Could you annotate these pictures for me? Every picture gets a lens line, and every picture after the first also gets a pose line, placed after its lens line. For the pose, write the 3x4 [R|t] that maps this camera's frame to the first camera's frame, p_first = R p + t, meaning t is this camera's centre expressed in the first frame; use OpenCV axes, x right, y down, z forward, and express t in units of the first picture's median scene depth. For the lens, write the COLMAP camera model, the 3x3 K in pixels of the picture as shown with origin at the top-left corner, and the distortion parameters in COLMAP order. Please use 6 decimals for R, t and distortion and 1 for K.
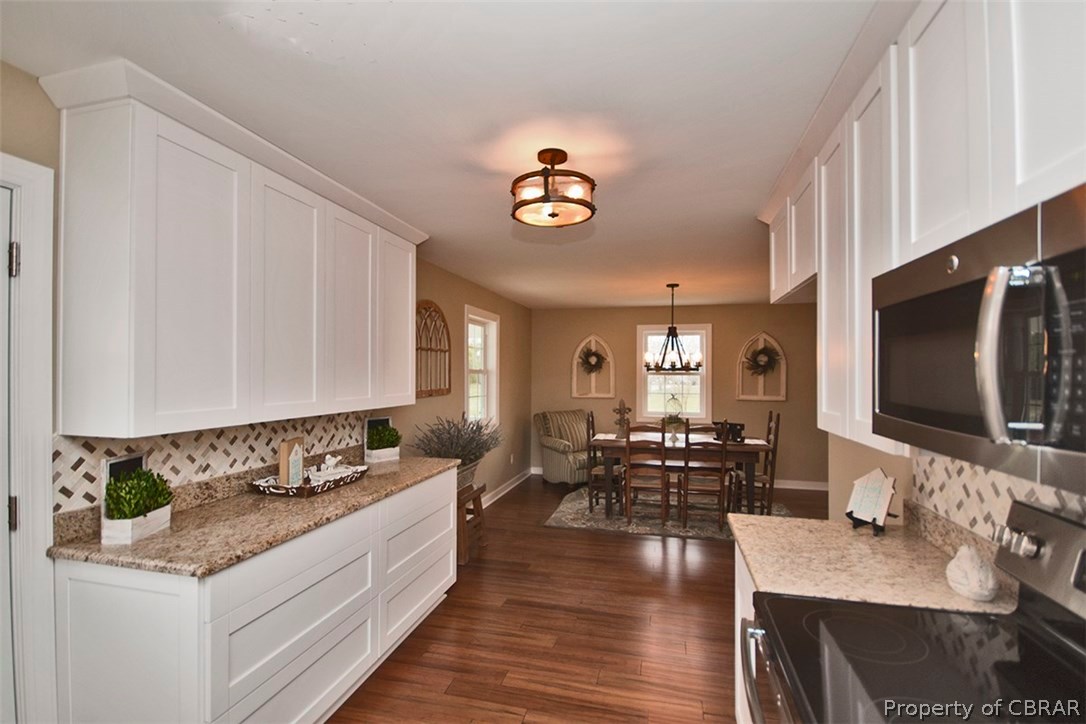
lens RADIAL K [[509.8, 0, 543.0], [0, 509.8, 362.0], [0, 0, 1]] dist [-0.000406, 0.000018]
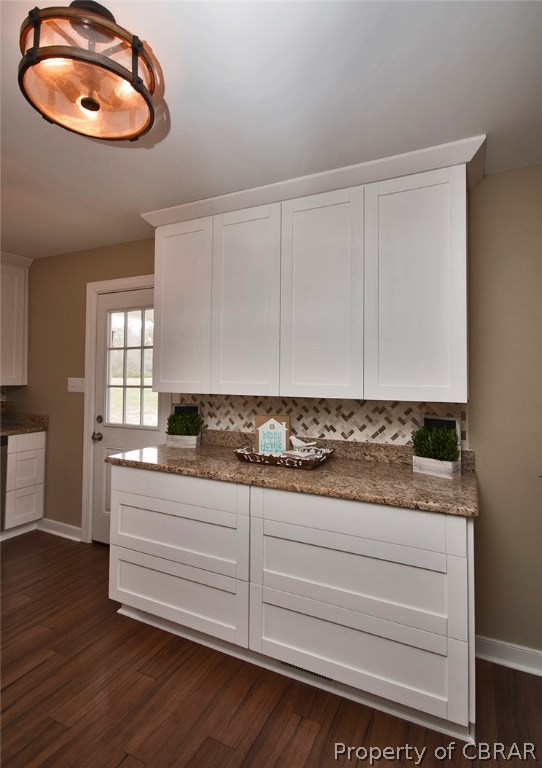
lens RADIAL K [[390.8, 0, 270.8], [0, 390.8, 361.0], [0, 0, 1]] dist [0.000968, 0.000540]
pose [[-0.224464, -0.040958, -0.973621, 0.385394], [0.012986, 0.998902, -0.045015, 0.062442], [0.974396, -0.022747, -0.223685, 1.134235]]
